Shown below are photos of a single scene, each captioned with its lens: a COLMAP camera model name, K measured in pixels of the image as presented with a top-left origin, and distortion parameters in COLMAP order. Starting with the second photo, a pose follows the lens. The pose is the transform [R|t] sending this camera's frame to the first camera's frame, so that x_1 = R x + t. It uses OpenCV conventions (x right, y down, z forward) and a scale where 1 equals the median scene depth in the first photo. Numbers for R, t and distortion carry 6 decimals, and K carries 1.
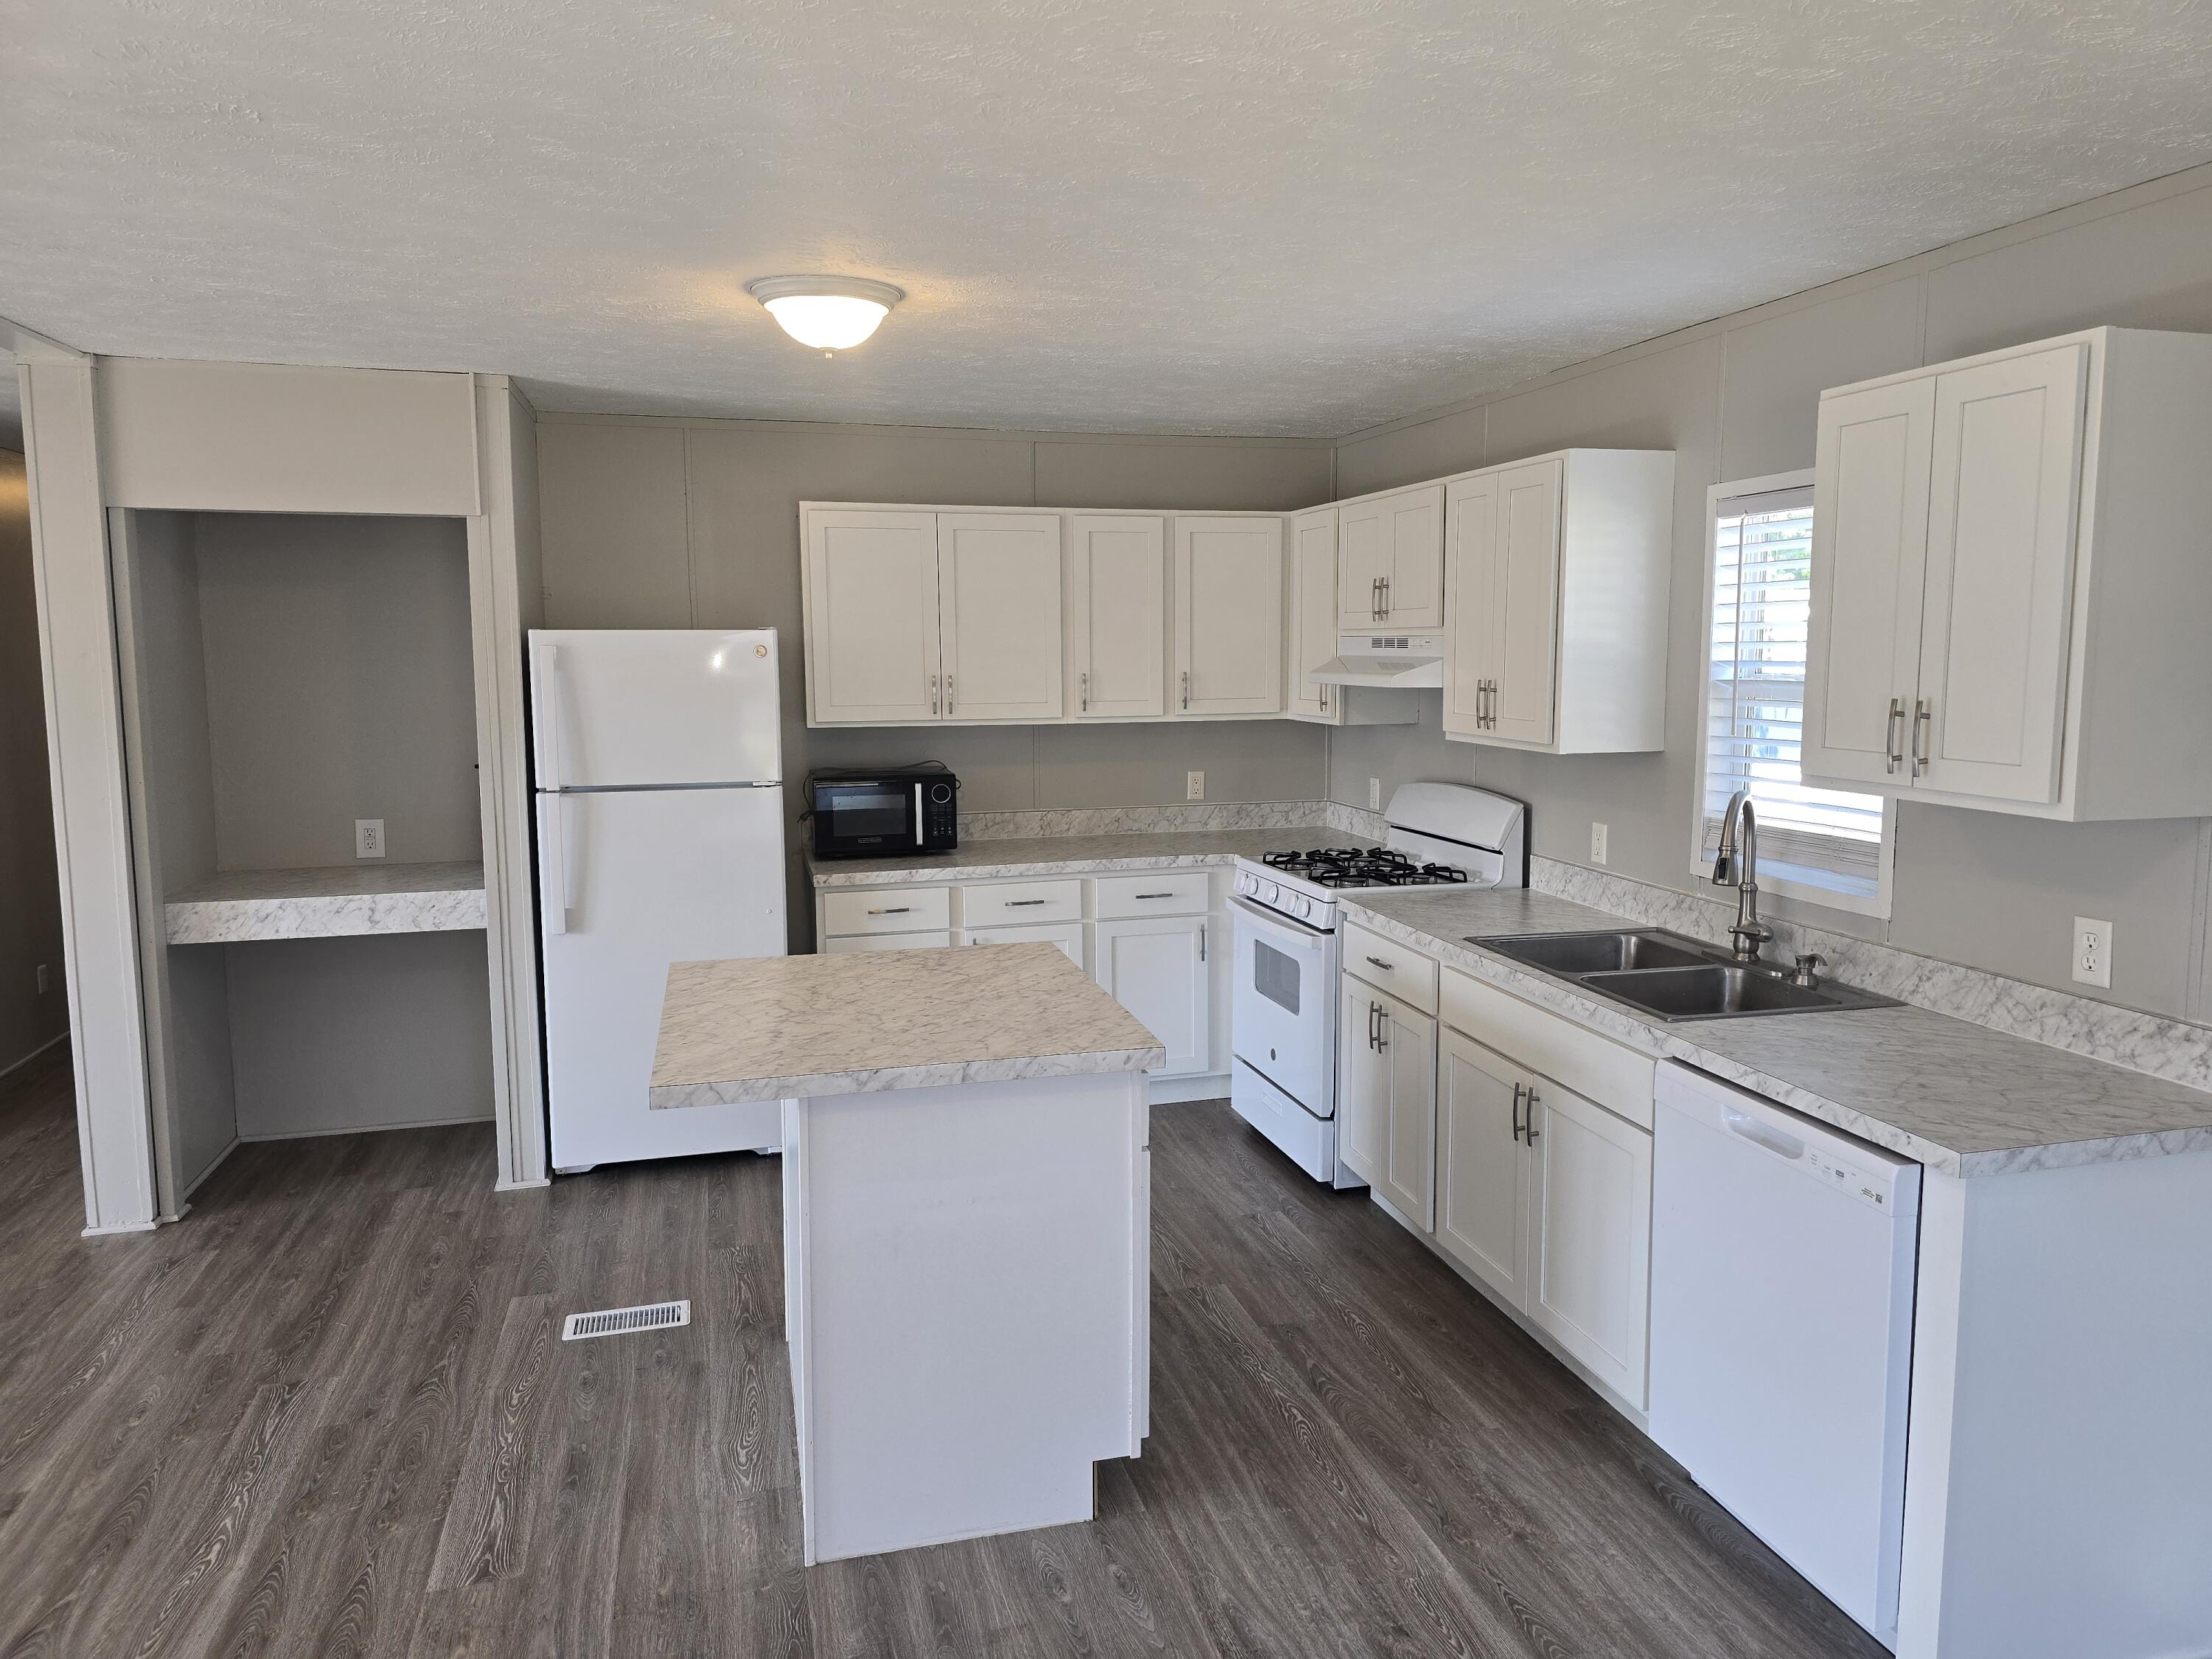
lens RADIAL K [[1505.0, 0, 1106.0], [0, 1505.0, 829.5], [0, 0, 1]] dist [0.080573, -0.085130]
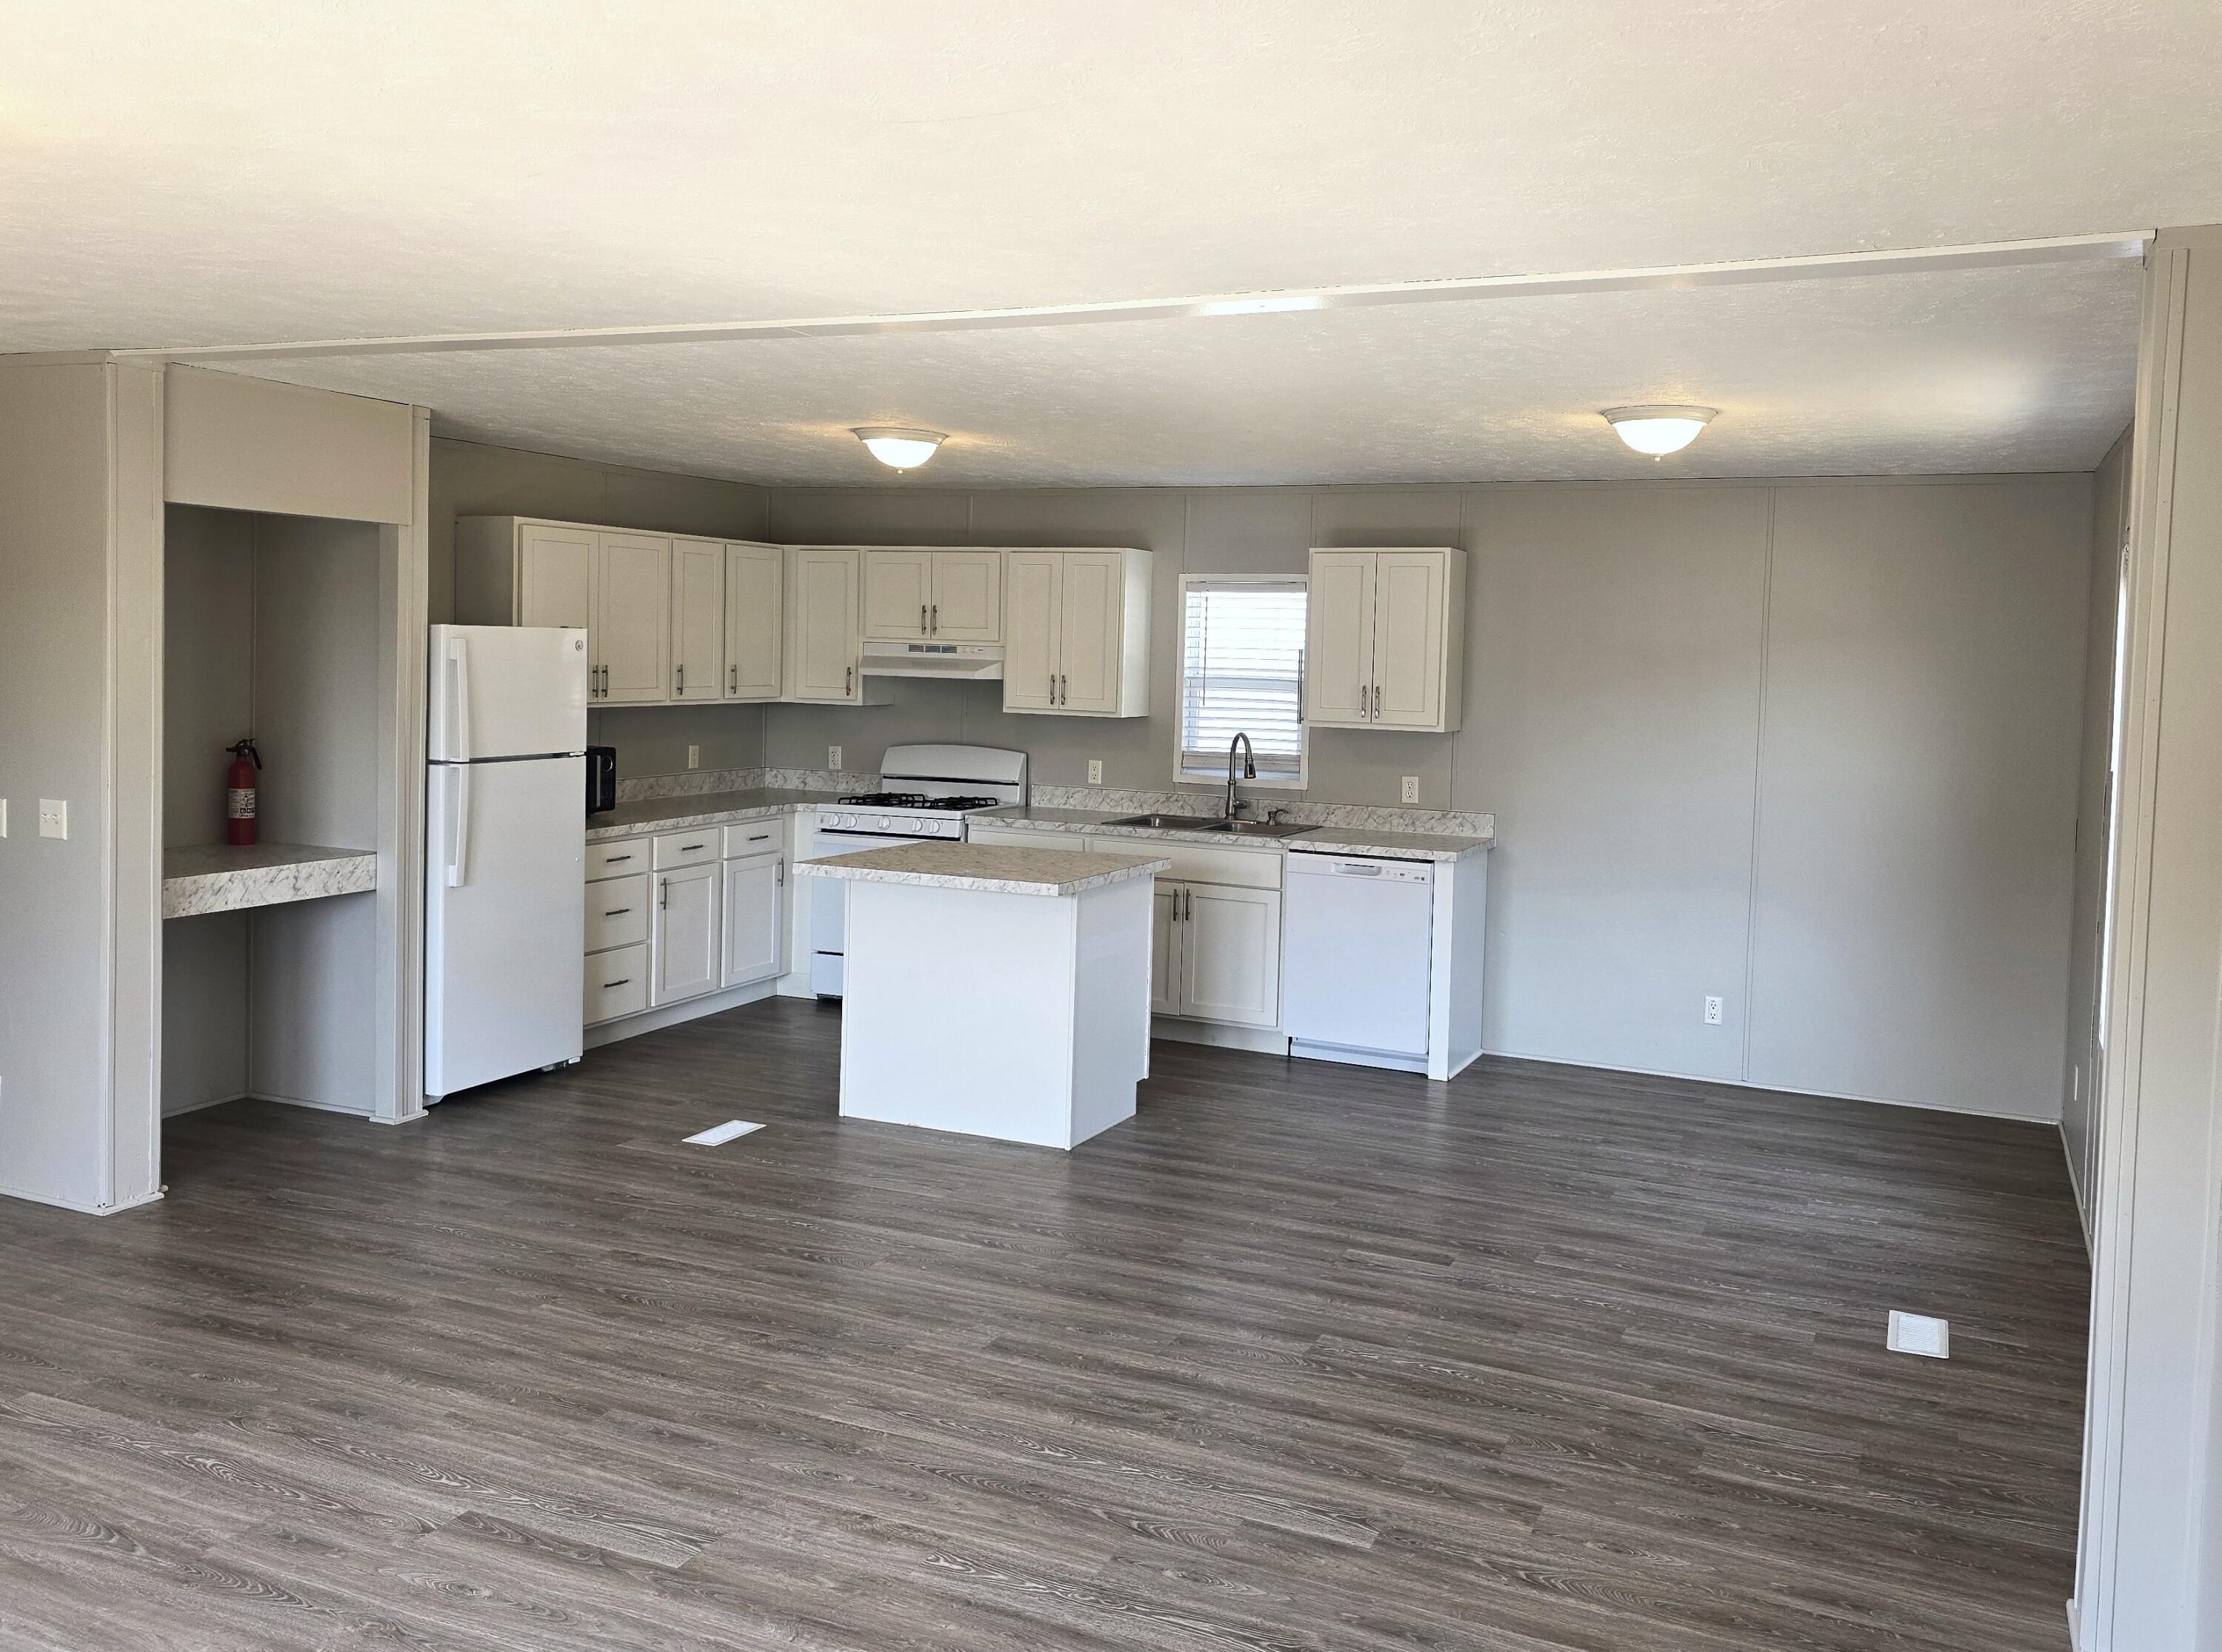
lens RADIAL K [[2128.9, 0, 1111.0], [0, 2128.9, 826.0], [0, 0, 1]] dist [0.098924, -0.001546]
pose [[0.601086, -0.048584, 0.797706, -1.391326], [0.071035, 0.997448, 0.007223, 0.047274], [-0.796021, 0.052323, 0.603003, -0.390236]]
